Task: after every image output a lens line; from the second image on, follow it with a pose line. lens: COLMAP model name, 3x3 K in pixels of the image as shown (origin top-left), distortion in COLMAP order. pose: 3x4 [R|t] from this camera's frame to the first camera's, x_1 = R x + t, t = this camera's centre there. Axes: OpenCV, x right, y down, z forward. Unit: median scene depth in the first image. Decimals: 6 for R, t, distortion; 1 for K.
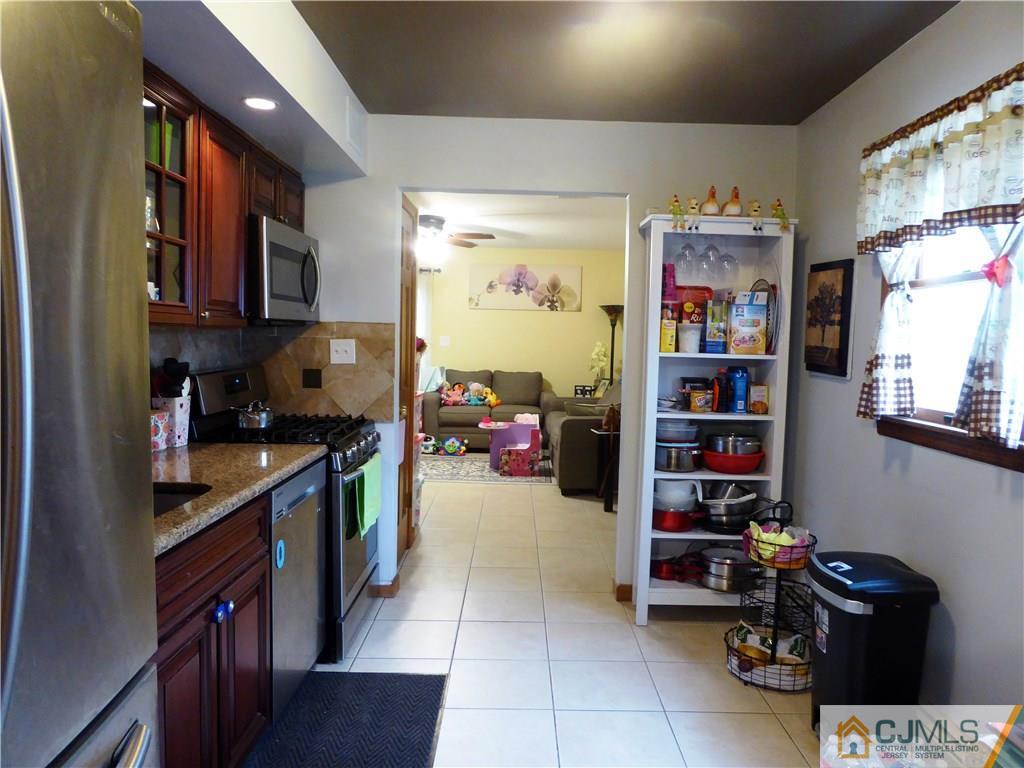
lens RADIAL K [[729.0, 0, 517.1], [0, 729.0, 375.3], [0, 0, 1]] dist [-0.031169, 0.005811]
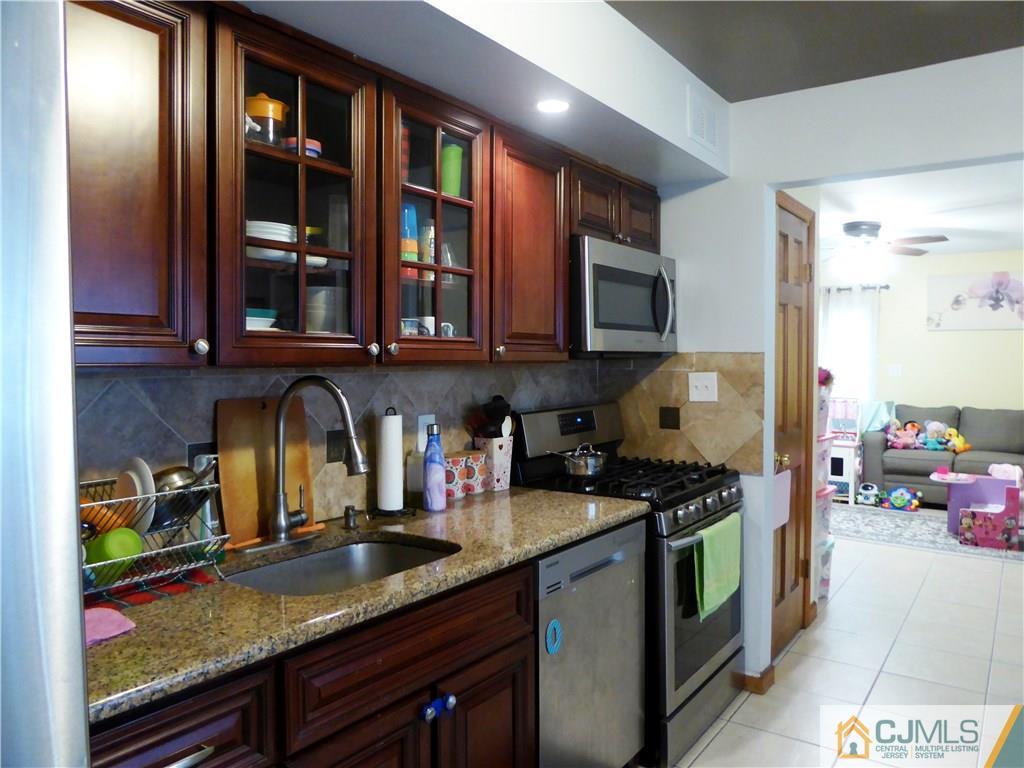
lens RADIAL K [[729.0, 0, 520.5], [0, 729.0, 374.1], [0, 0, 1]] dist [-0.031169, 0.005811]
pose [[0.814437, -0.010181, -0.580162, 0.079205], [-0.014540, 0.999174, -0.037945, -0.012601], [0.580070, 0.039340, 0.813616, 0.186142]]
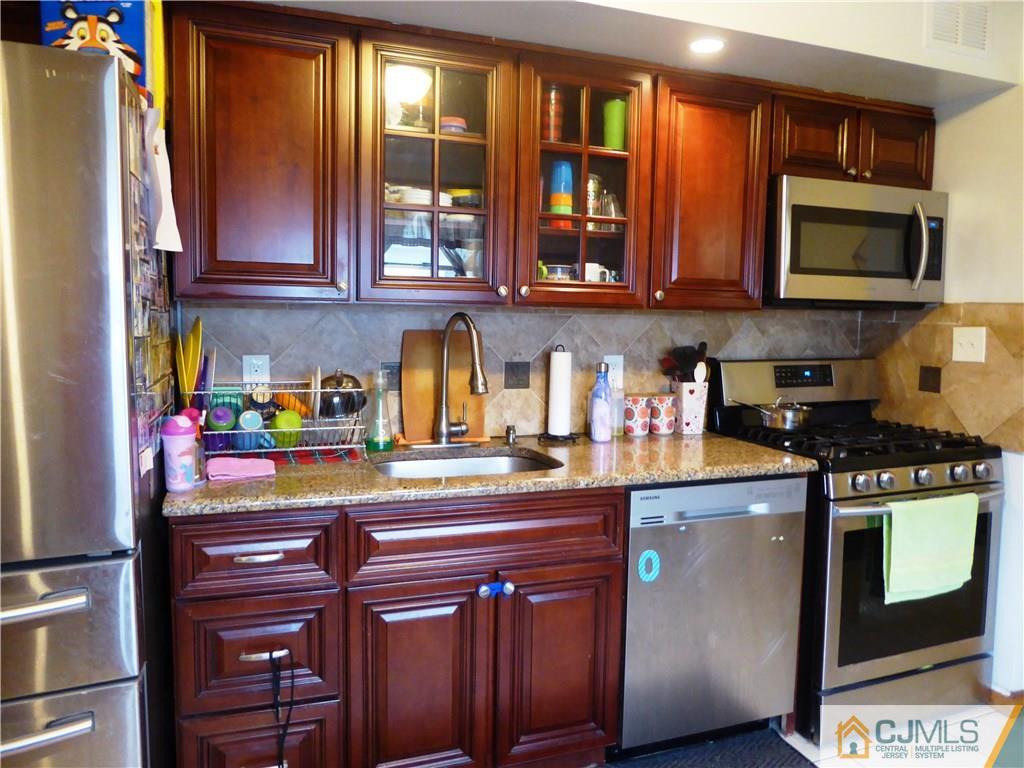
lens RADIAL K [[729.0, 0, 519.0], [0, 729.0, 374.2], [0, 0, 1]] dist [-0.031169, 0.005811]
pose [[0.352240, 0.067753, -0.933454, 0.265584], [-0.064964, 0.996741, 0.047832, -0.009135], [0.933652, 0.043793, 0.355493, 0.338358]]
